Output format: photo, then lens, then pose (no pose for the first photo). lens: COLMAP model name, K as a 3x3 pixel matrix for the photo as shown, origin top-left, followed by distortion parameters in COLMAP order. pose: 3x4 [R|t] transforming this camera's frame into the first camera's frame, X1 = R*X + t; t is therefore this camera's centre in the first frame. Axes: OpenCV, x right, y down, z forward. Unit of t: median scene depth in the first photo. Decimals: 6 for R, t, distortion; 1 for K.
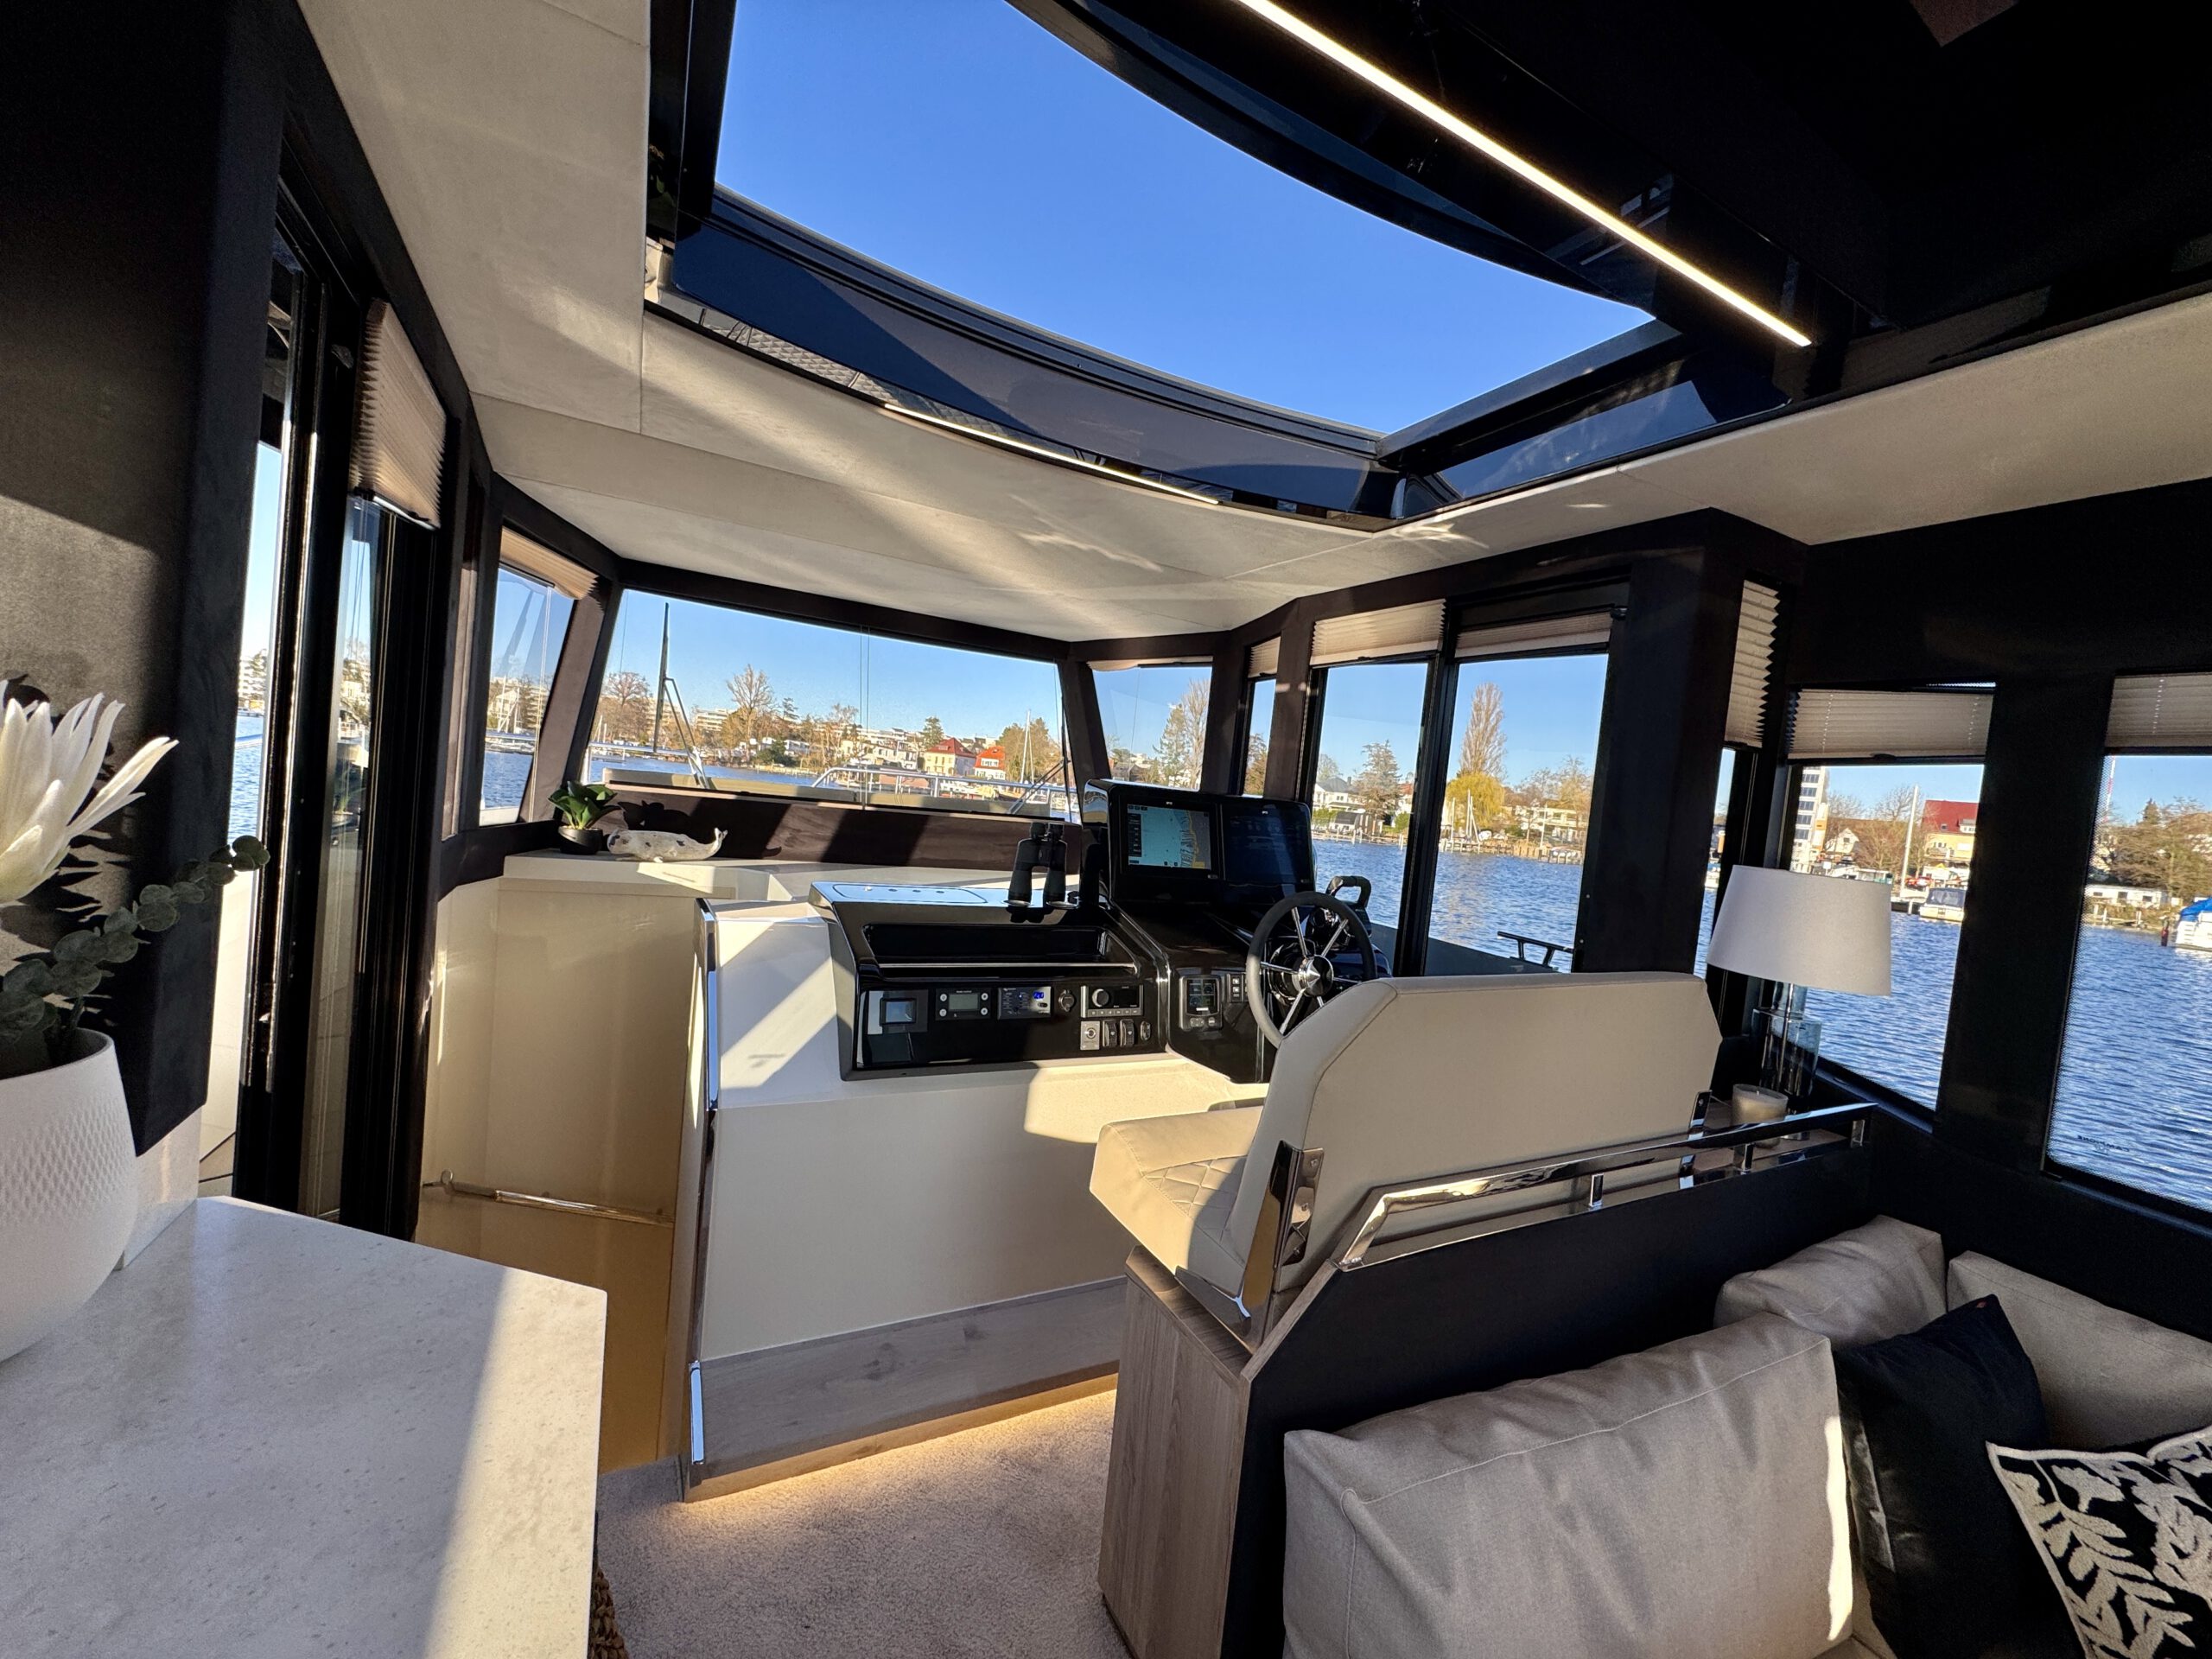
lens RADIAL K [[881.9, 0, 1104.0], [0, 881.9, 821.2], [0, 0, 1]] dist [-0.004133, 0.000233]
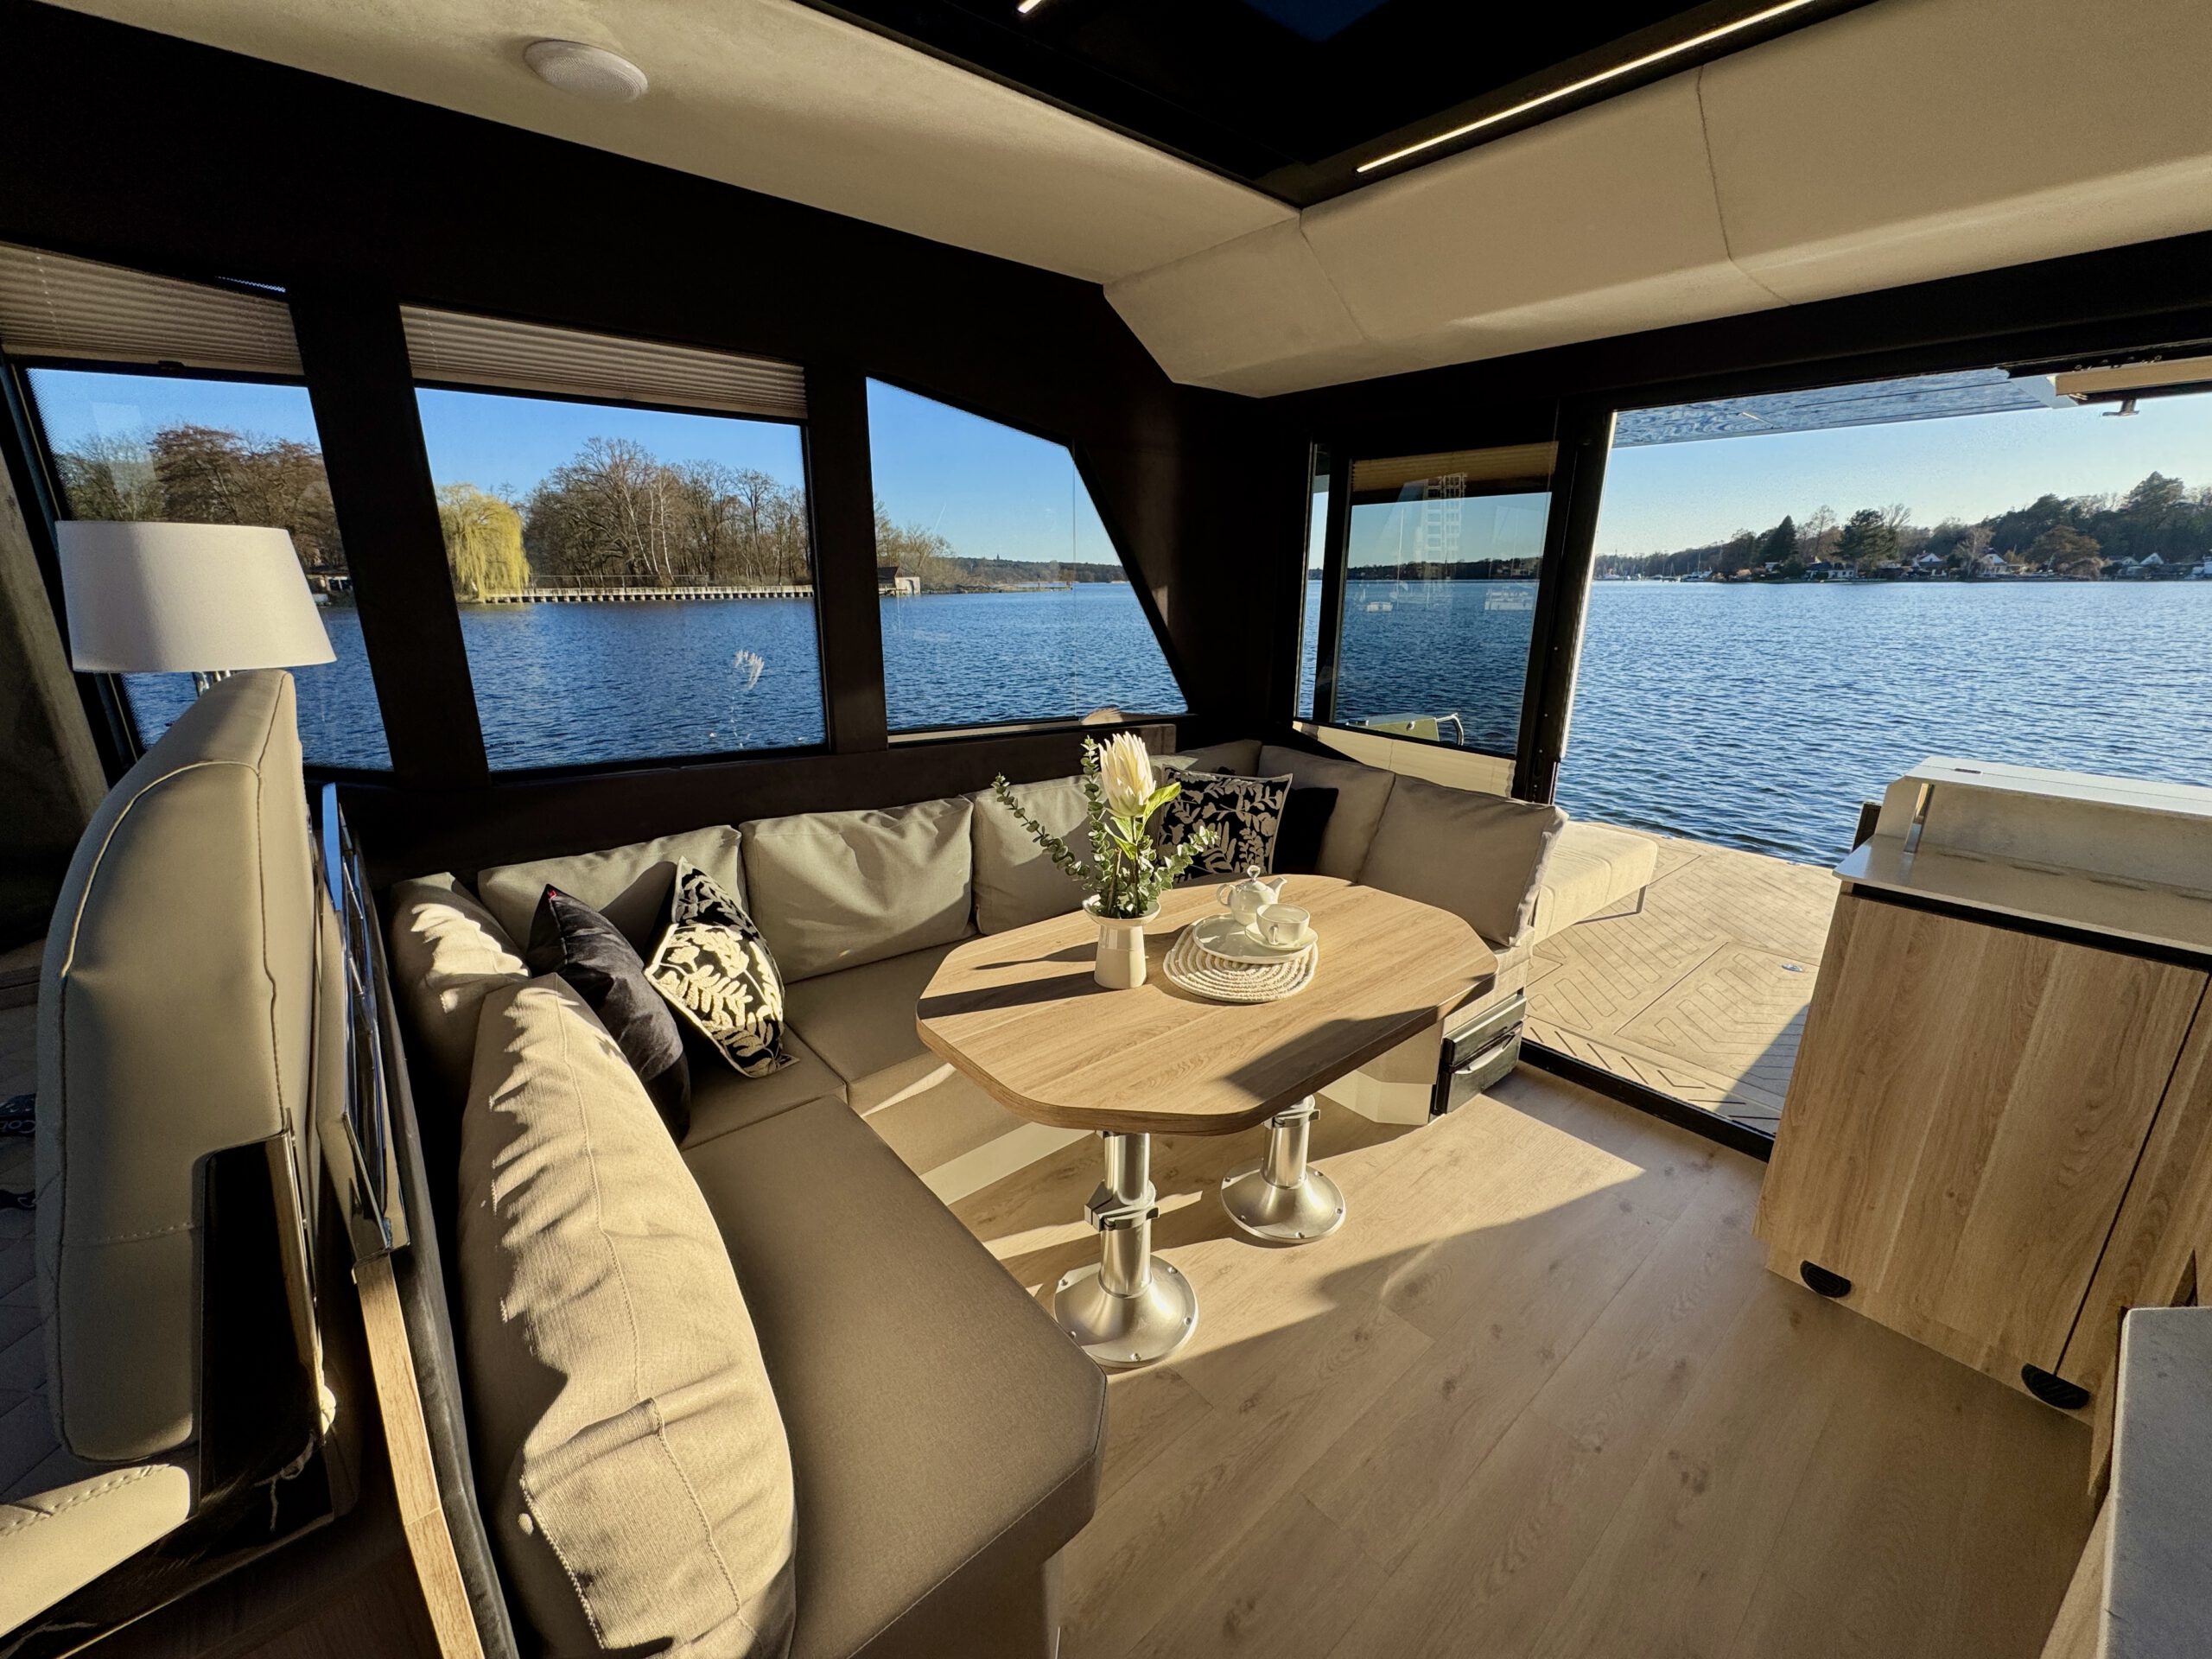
lens RADIAL K [[881.9, 0, 1106.3], [0, 881.9, 821.2], [0, 0, 1]] dist [-0.004133, 0.000233]
pose [[-0.213258, -0.363674, 0.906787, -0.124301], [0.007218, 0.927526, 0.373689, 0.013515], [-0.976969, 0.086237, -0.195177, 0.305425]]
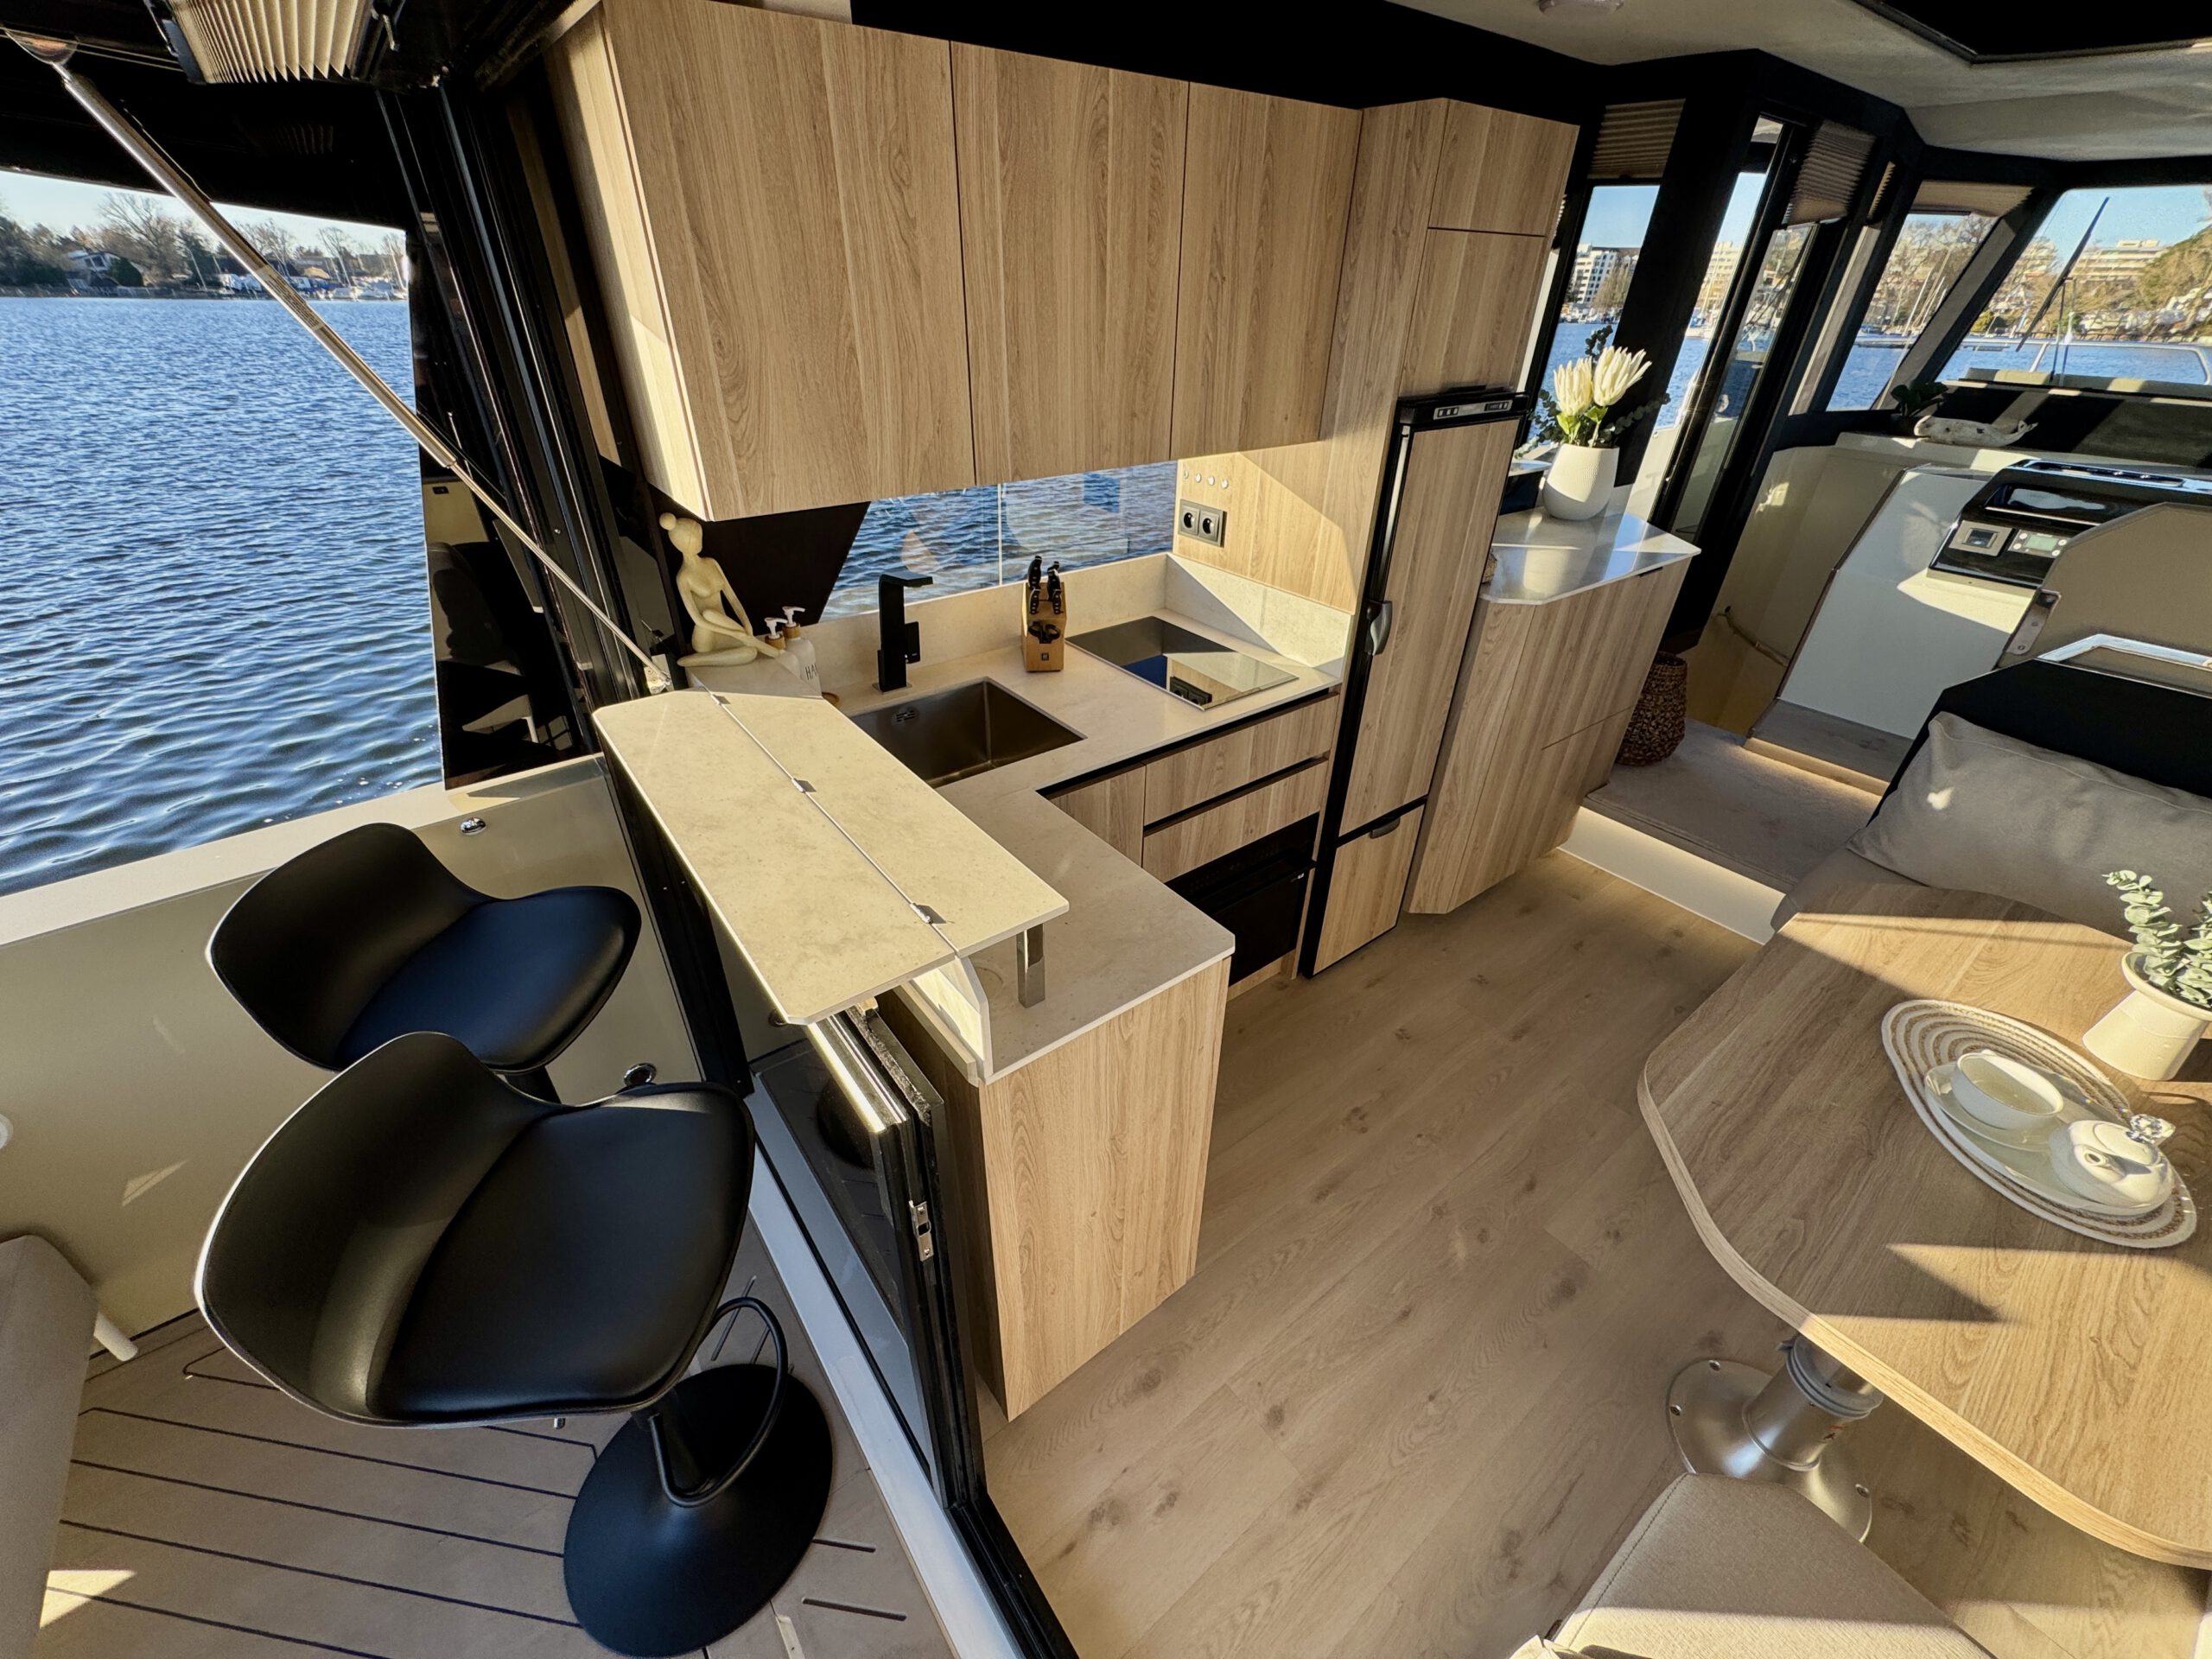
lens RADIAL K [[881.9, 0, 1103.3], [0, 881.9, 830.1], [0, 0, 1]] dist [-0.004133, 0.000233]
pose [[0.166708, 0.439094, -0.882839, 0.841595], [-0.041541, 0.897702, 0.438641, 0.047414], [0.985131, -0.036451, 0.167894, -0.616037]]
